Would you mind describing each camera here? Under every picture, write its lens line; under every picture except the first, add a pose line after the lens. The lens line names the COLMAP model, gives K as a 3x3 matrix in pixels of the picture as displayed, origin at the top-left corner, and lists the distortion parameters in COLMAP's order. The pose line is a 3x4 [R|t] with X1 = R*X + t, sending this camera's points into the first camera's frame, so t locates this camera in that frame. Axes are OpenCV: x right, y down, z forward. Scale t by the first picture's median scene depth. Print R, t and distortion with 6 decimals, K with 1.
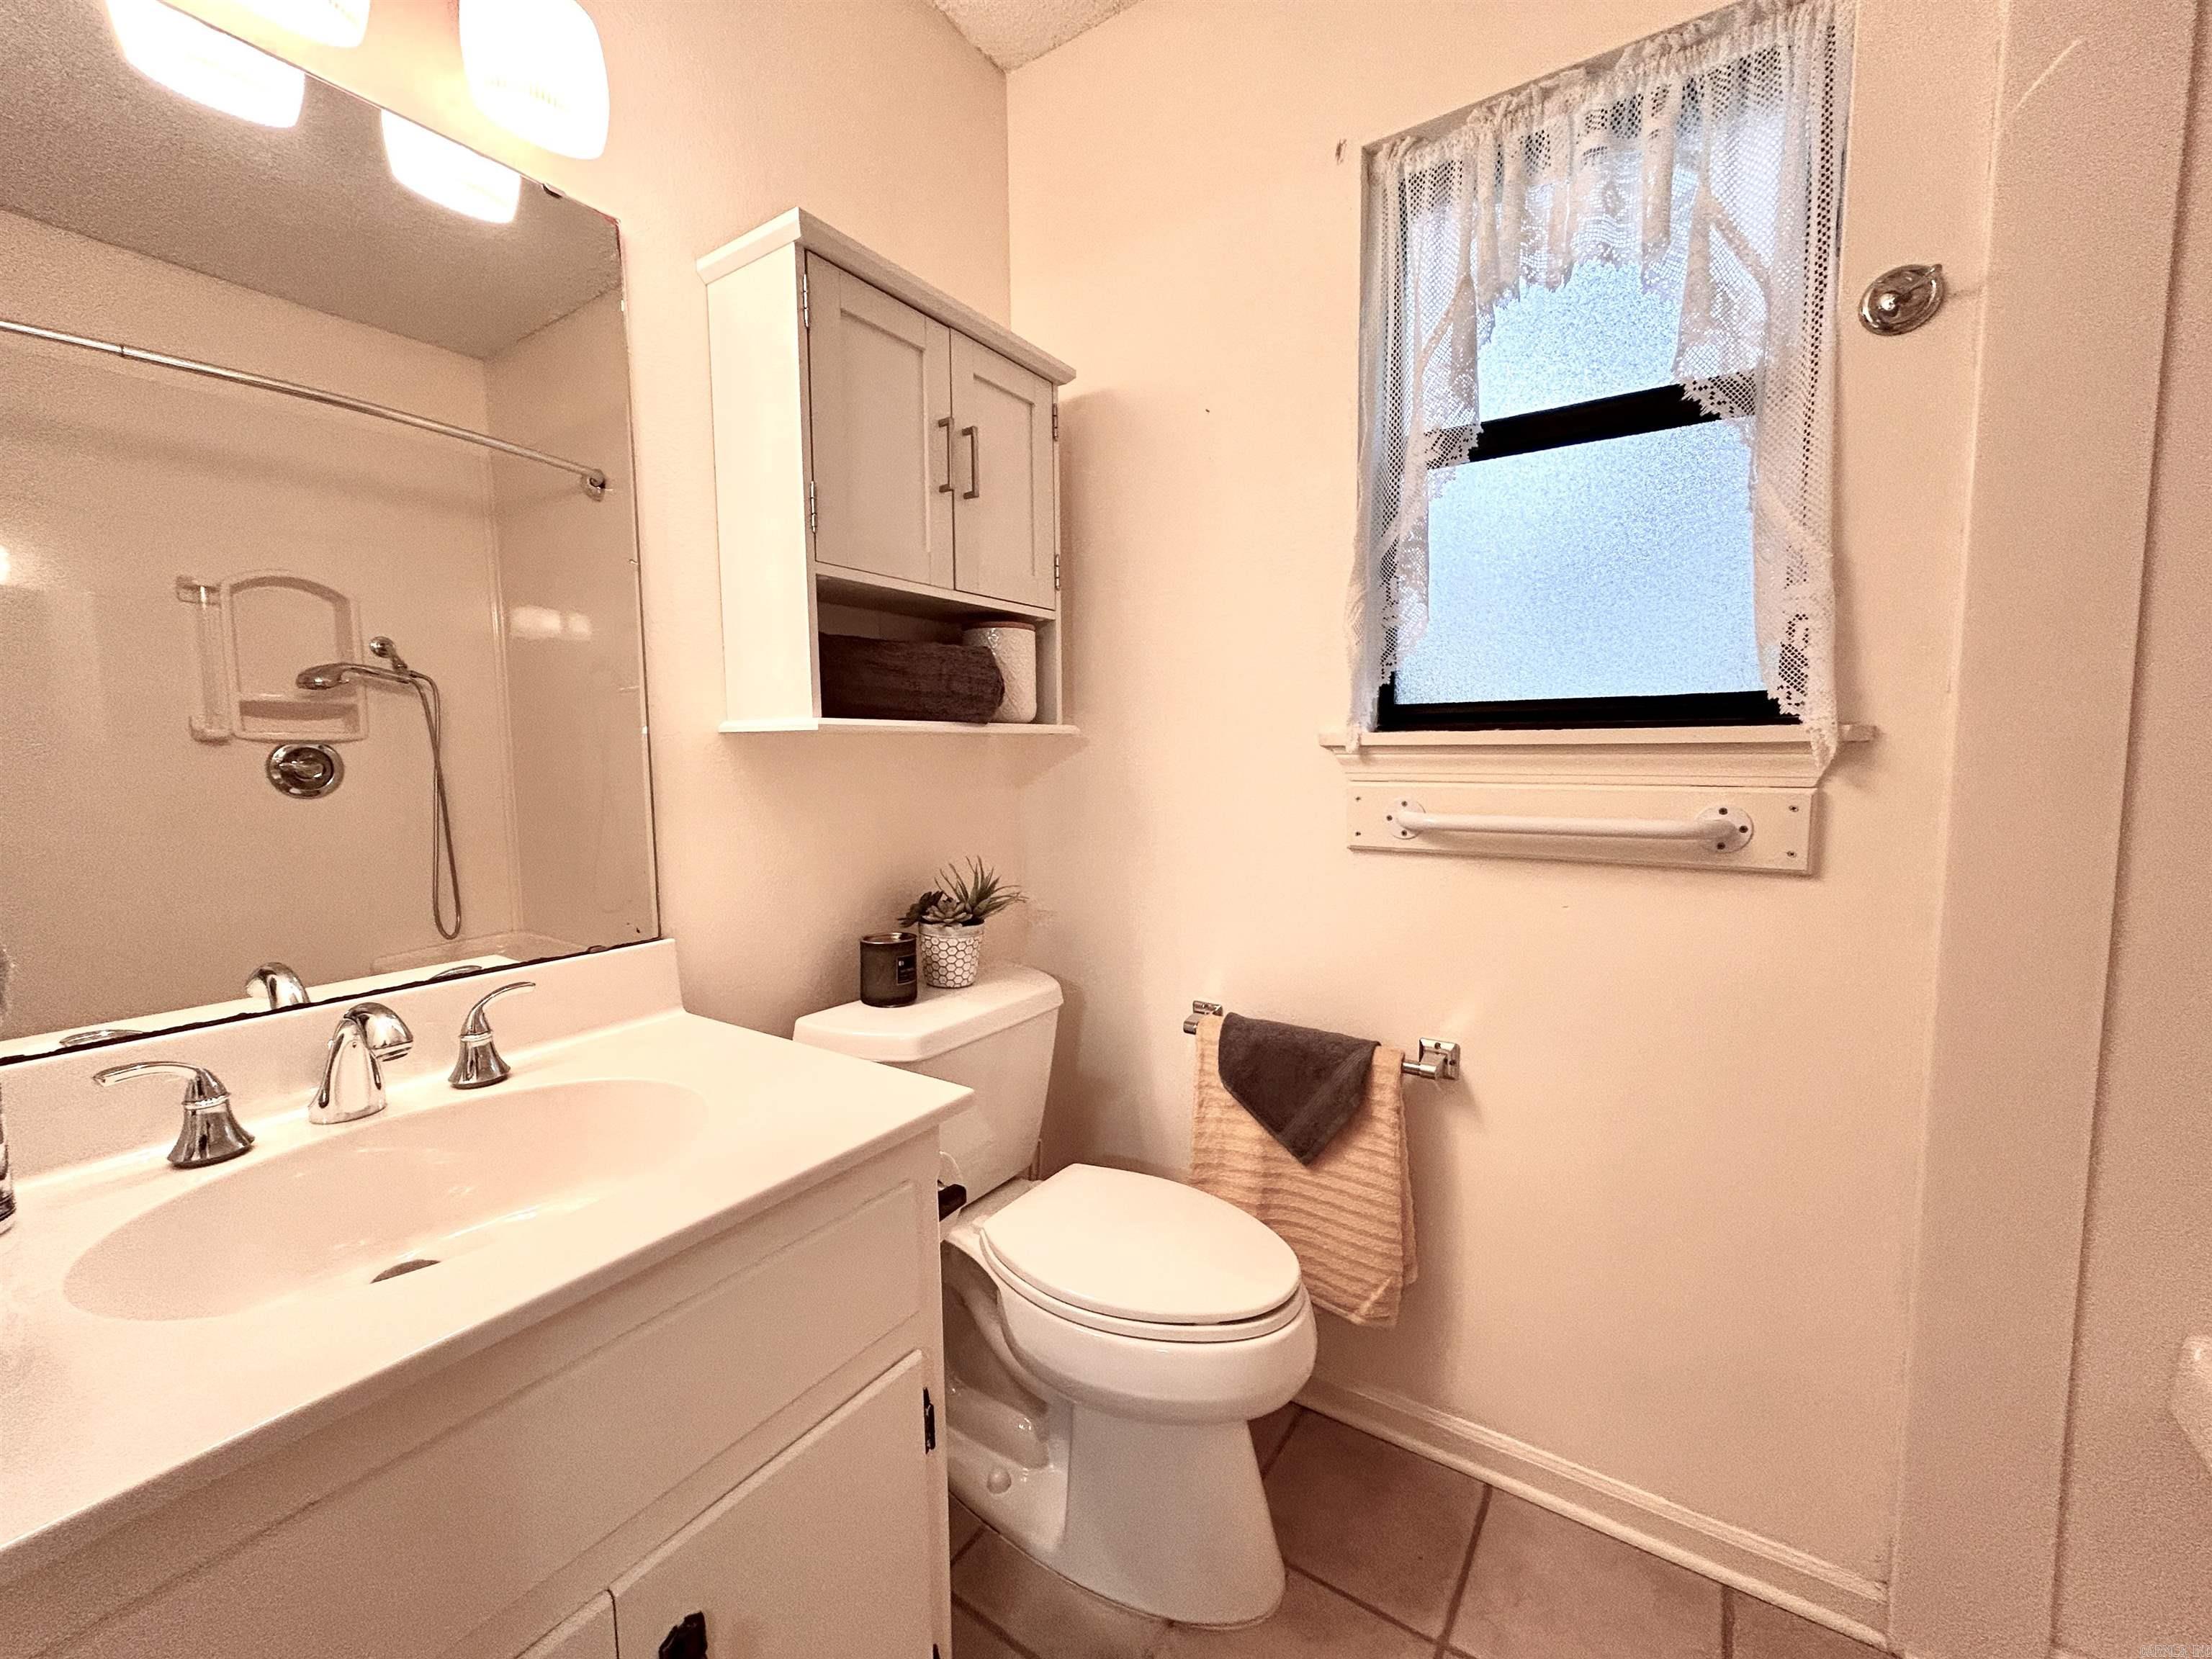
lens RADIAL K [[891.6, 0, 1105.1], [0, 891.6, 815.2], [0, 0, 1]] dist [-0.000654, -0.000490]
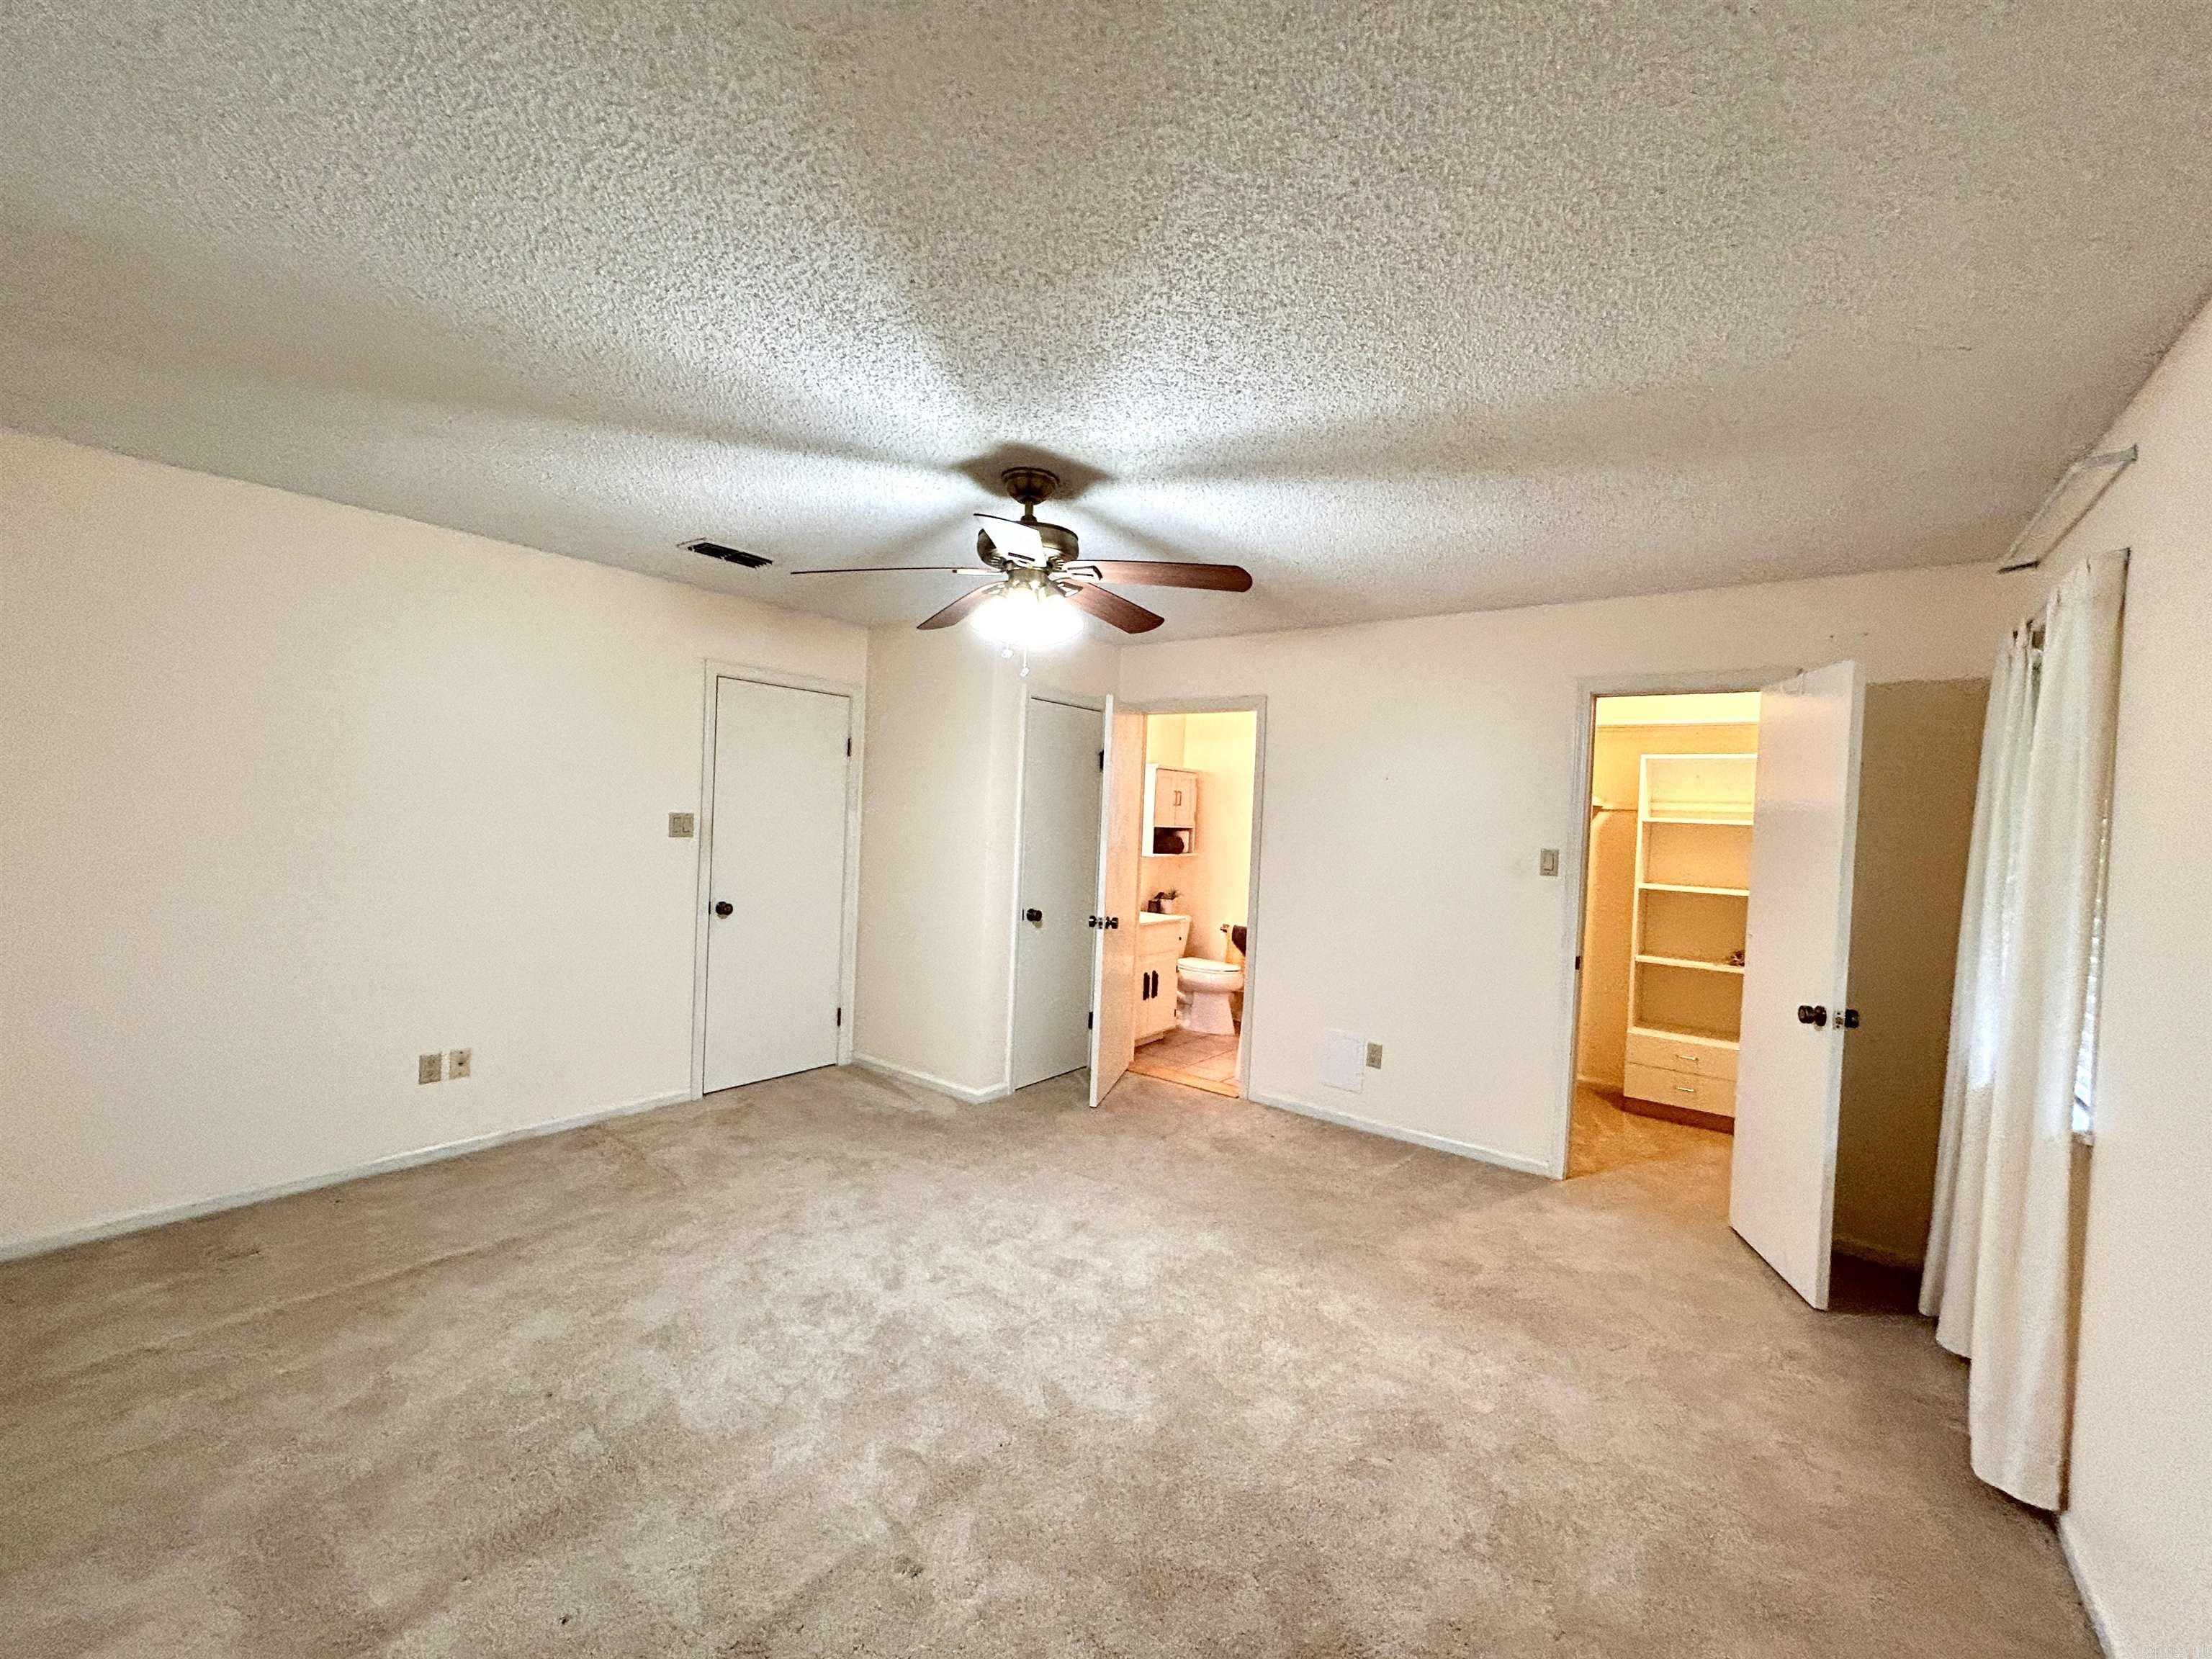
lens RADIAL K [[891.6, 0, 1106.2], [0, 891.6, 825.0], [0, 0, 1]] dist [-0.000654, -0.000490]
pose [[0.993903, 0.030340, -0.106003, -0.021443], [-0.038387, 0.996466, -0.074714, 0.100329], [0.103361, 0.078327, 0.991555, -3.297126]]
